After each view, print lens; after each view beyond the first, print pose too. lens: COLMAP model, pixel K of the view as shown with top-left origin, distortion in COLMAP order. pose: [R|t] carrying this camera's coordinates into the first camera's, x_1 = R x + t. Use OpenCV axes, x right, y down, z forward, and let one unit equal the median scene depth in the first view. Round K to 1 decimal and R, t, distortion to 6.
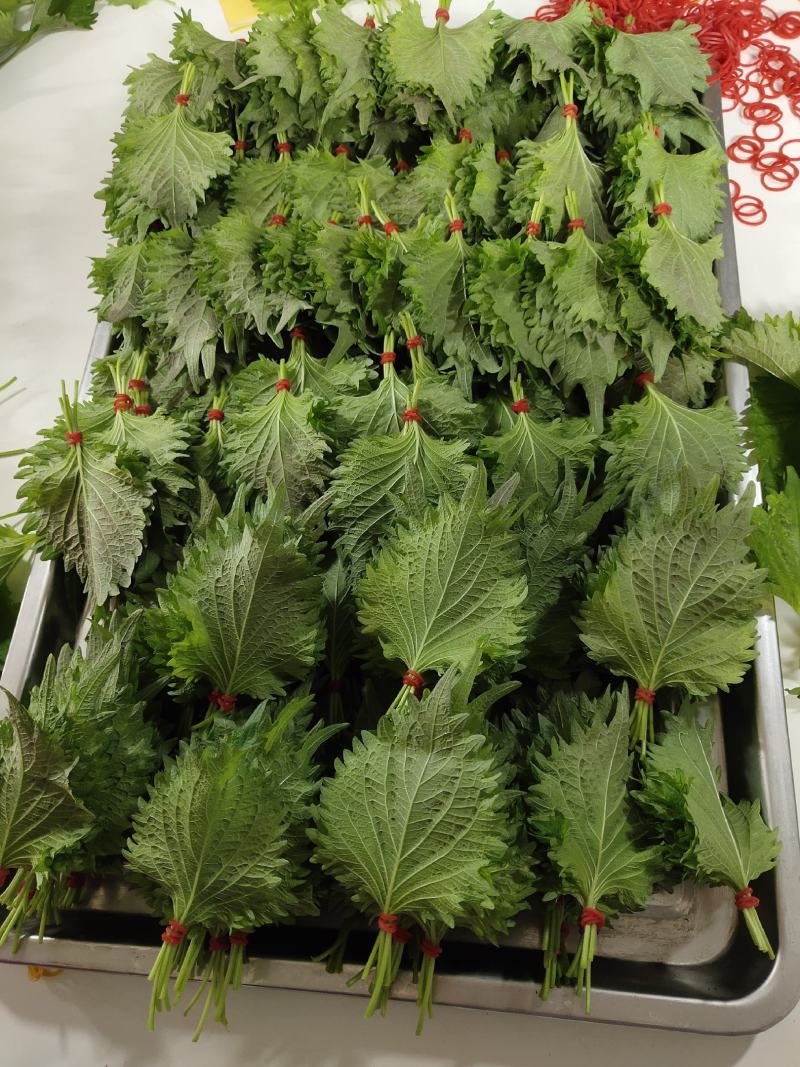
lens RADIAL K [[759.2, 0, 400.0], [0, 759.2, 533.5], [0, 0, 1]] dist [-0.000977, 0.000164]
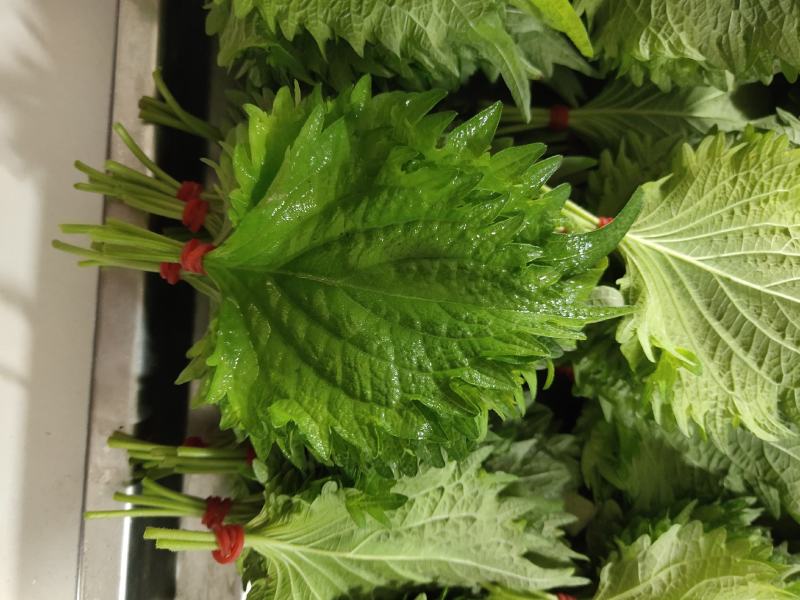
lens RADIAL K [[569.3, 0, 400.0], [0, 569.3, 300.0], [0, 0, 1]] dist [-0.000977, 0.000164]
pose [[0.001585, 0.994256, 0.107018, 0.021117], [-0.977188, -0.021188, 0.211317, 0.260329], [0.212371, -0.104912, 0.971541, 0.561871]]
